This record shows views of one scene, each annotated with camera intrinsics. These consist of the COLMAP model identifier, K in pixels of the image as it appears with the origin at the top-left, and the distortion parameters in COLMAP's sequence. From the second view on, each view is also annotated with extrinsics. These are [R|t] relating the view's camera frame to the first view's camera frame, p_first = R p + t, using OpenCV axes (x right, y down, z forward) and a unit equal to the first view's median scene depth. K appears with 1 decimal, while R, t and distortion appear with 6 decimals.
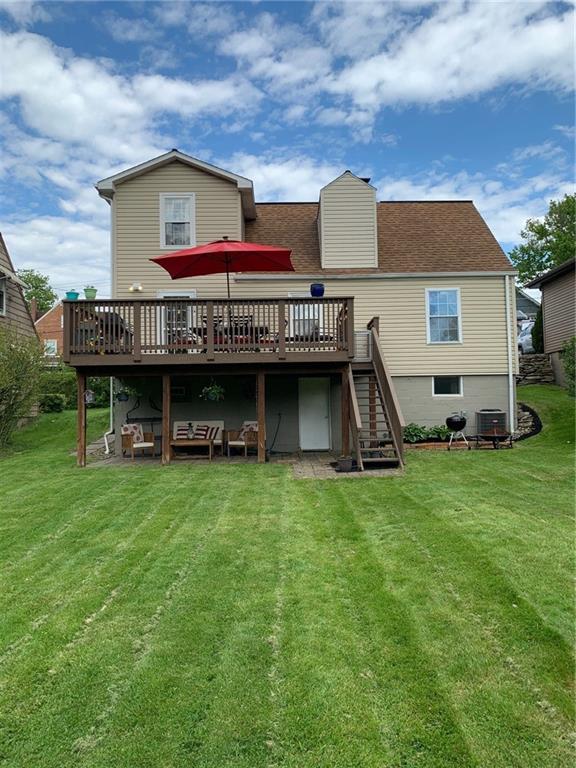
lens RADIAL K [[594.5, 0, 290.0], [0, 594.5, 384.0], [0, 0, 1]] dist [0.049641, -0.009297]
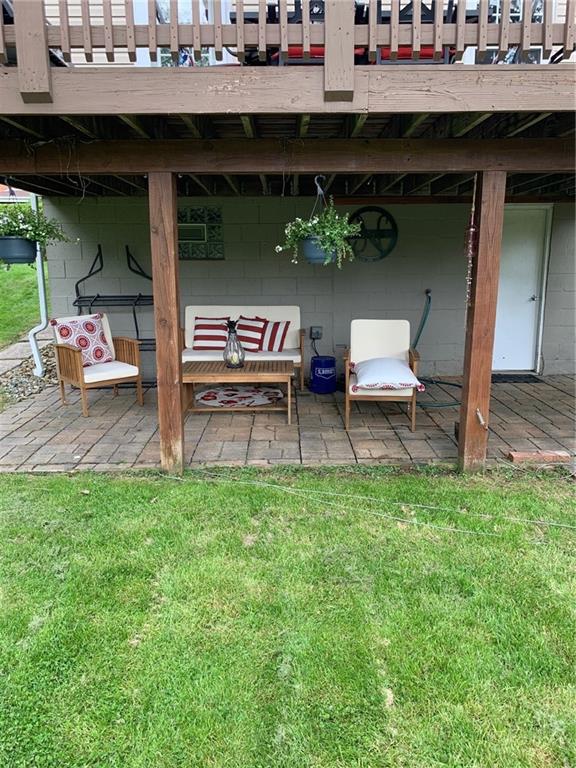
lens RADIAL K [[594.5, 0, 285.8], [0, 594.5, 385.8], [0, 0, 1]] dist [0.049641, -0.009297]
pose [[0.999787, 0.016648, -0.012176, -0.118105], [-0.013080, 0.968212, 0.249788, 0.010011], [0.015947, -0.249576, 0.968224, 0.579260]]
